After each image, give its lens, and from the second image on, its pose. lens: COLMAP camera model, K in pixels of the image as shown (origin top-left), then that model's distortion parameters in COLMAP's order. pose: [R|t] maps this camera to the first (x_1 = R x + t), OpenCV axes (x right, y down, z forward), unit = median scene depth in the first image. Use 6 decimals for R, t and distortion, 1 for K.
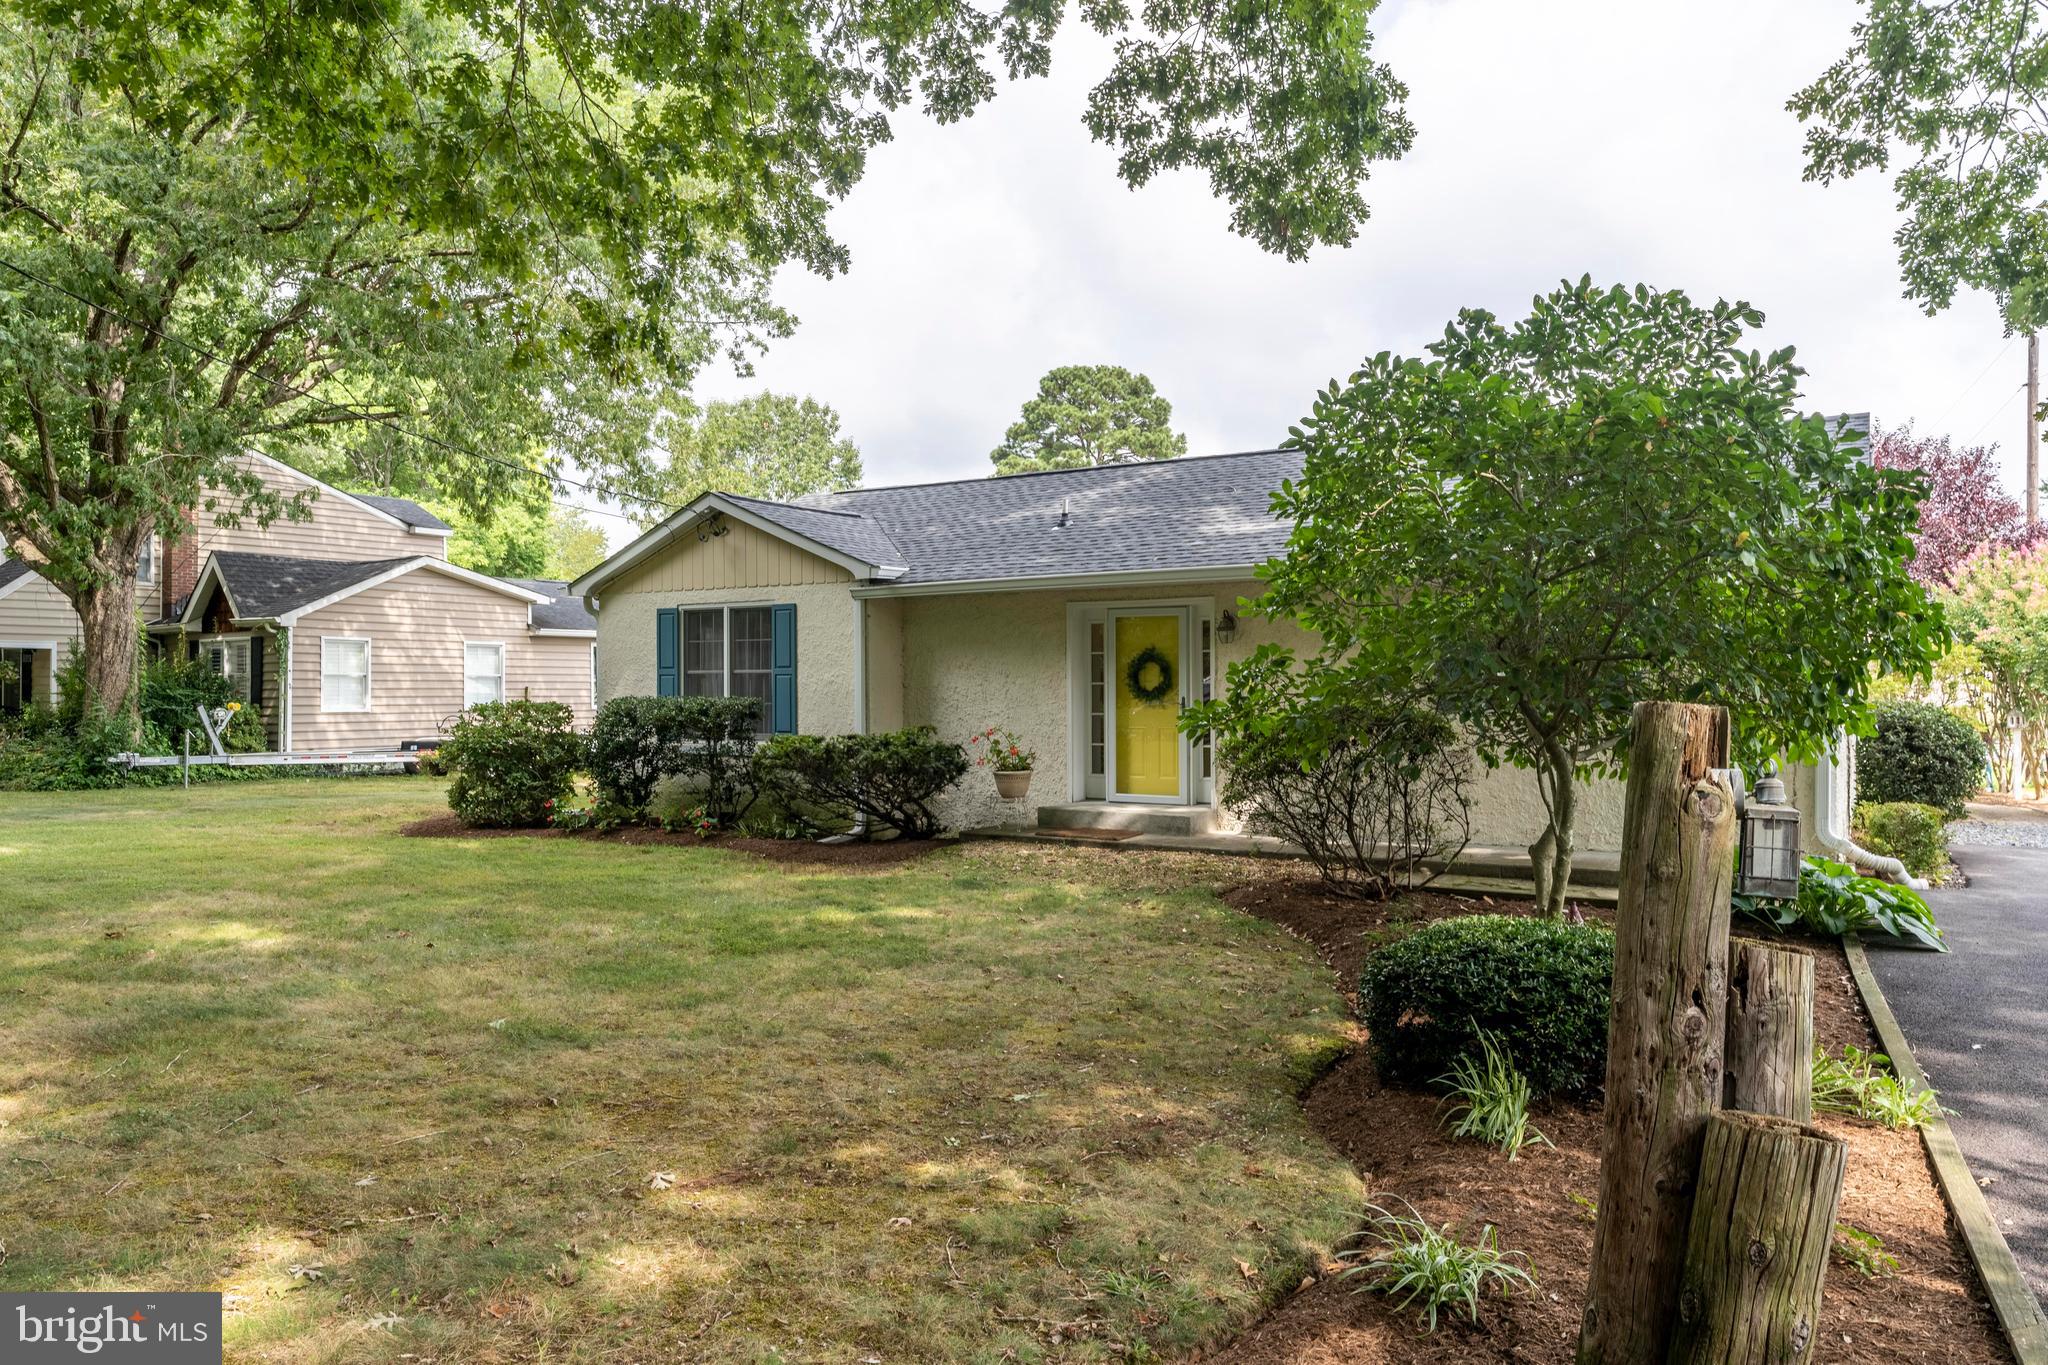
lens RADIAL K [[1384.8, 0, 1024.0], [0, 1384.8, 682.5], [0, 0, 1]] dist [-0.004765, 0.000058]
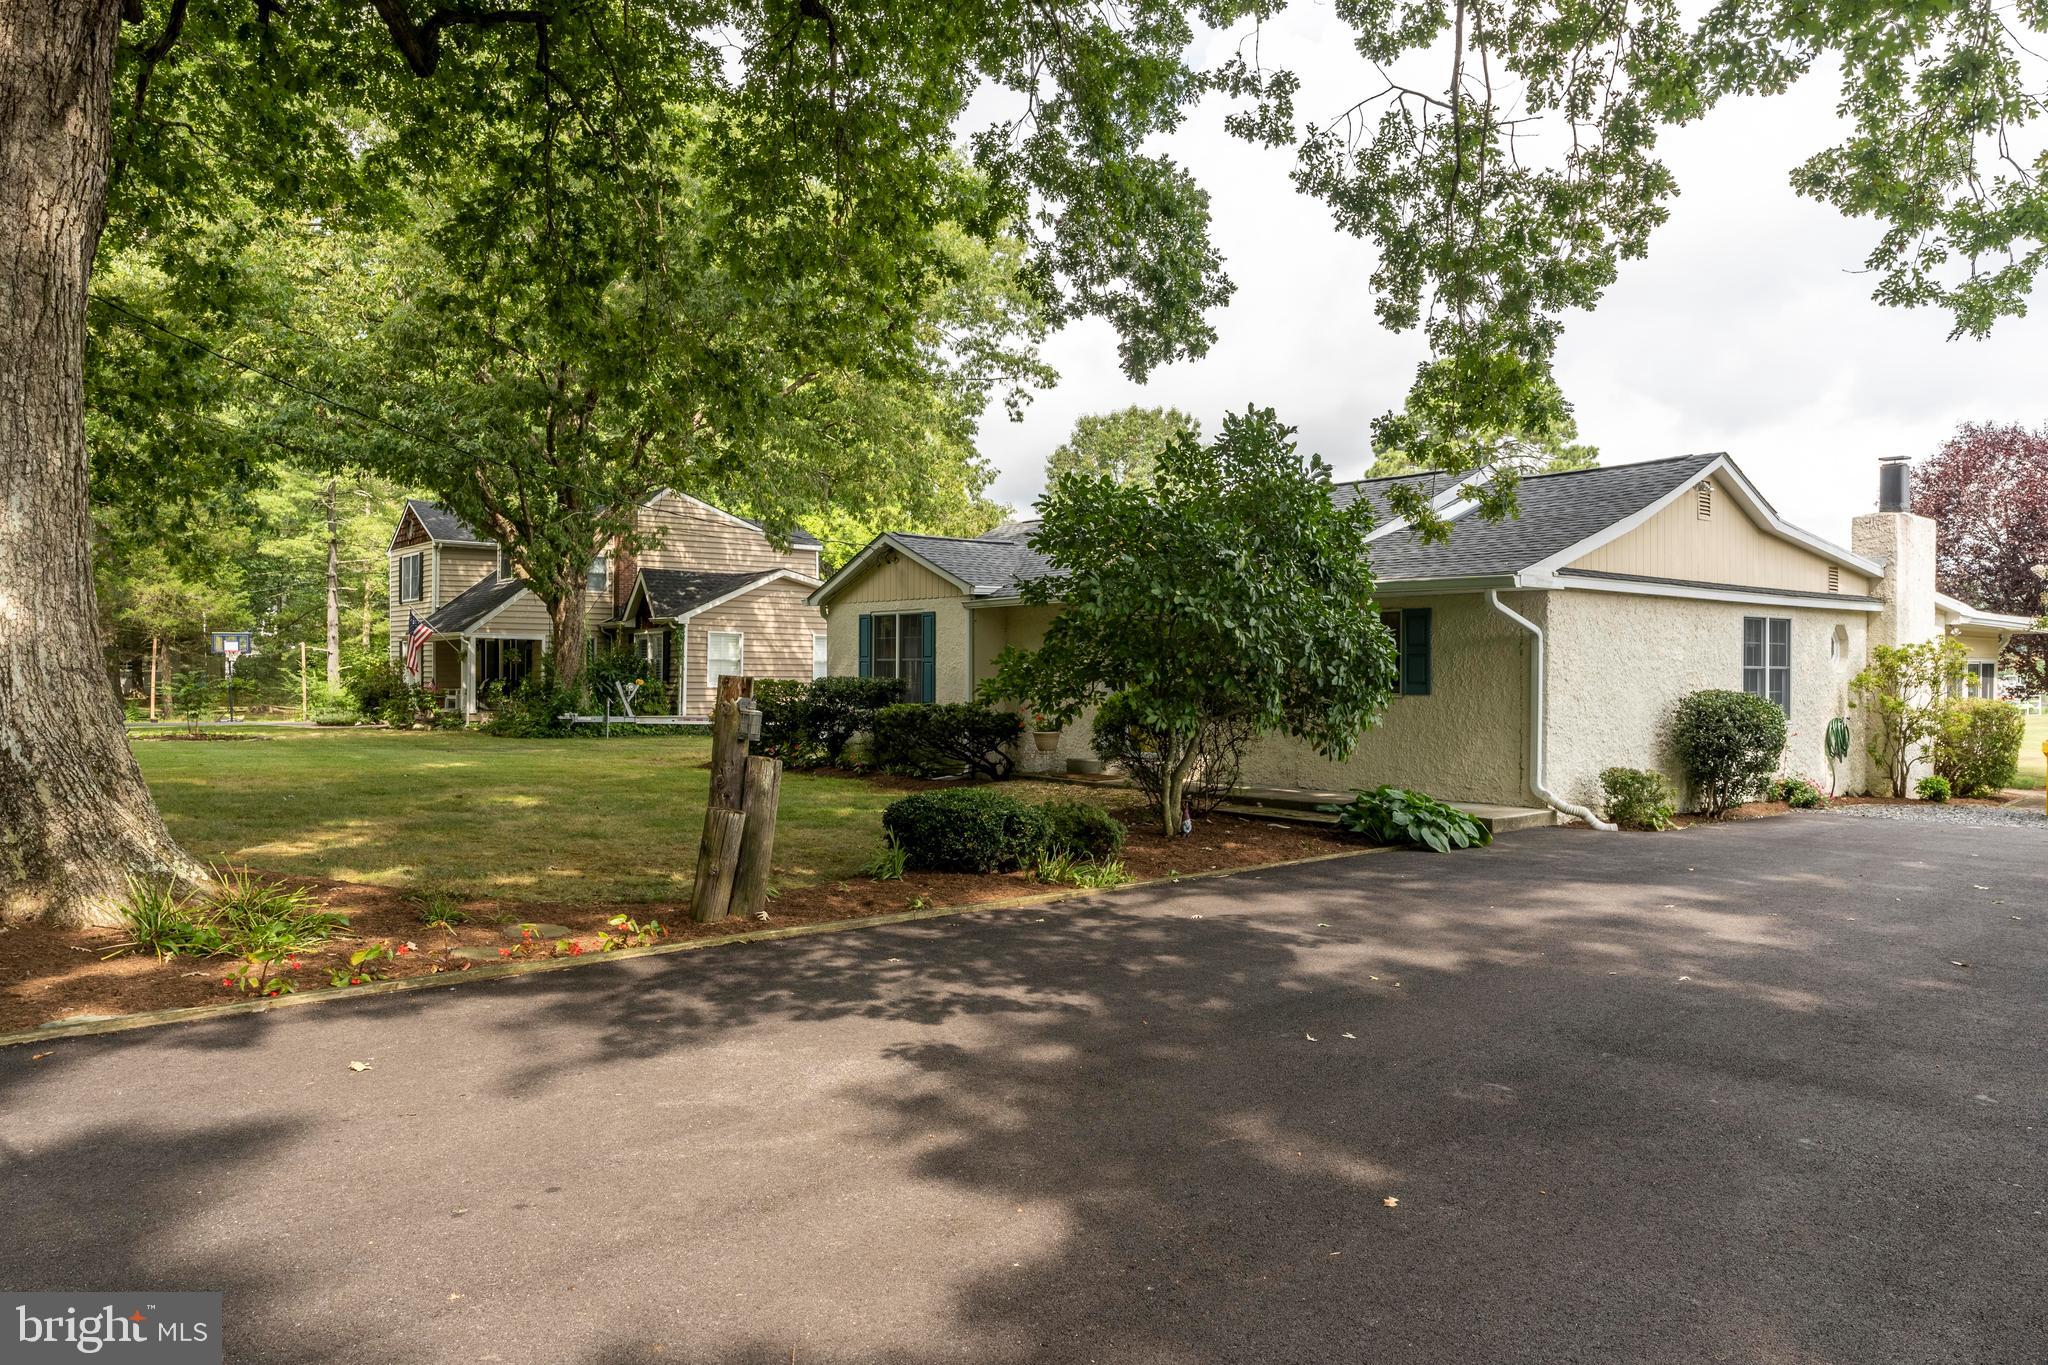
lens RADIAL K [[1384.8, 0, 1024.0], [0, 1384.8, 682.5], [0, 0, 1]] dist [-0.004765, 0.000058]
pose [[0.944799, 0.012062, -0.327427, 0.250297], [-0.008846, 0.999897, 0.011311, -0.001333], [0.327530, -0.007790, 0.944809, -0.194658]]
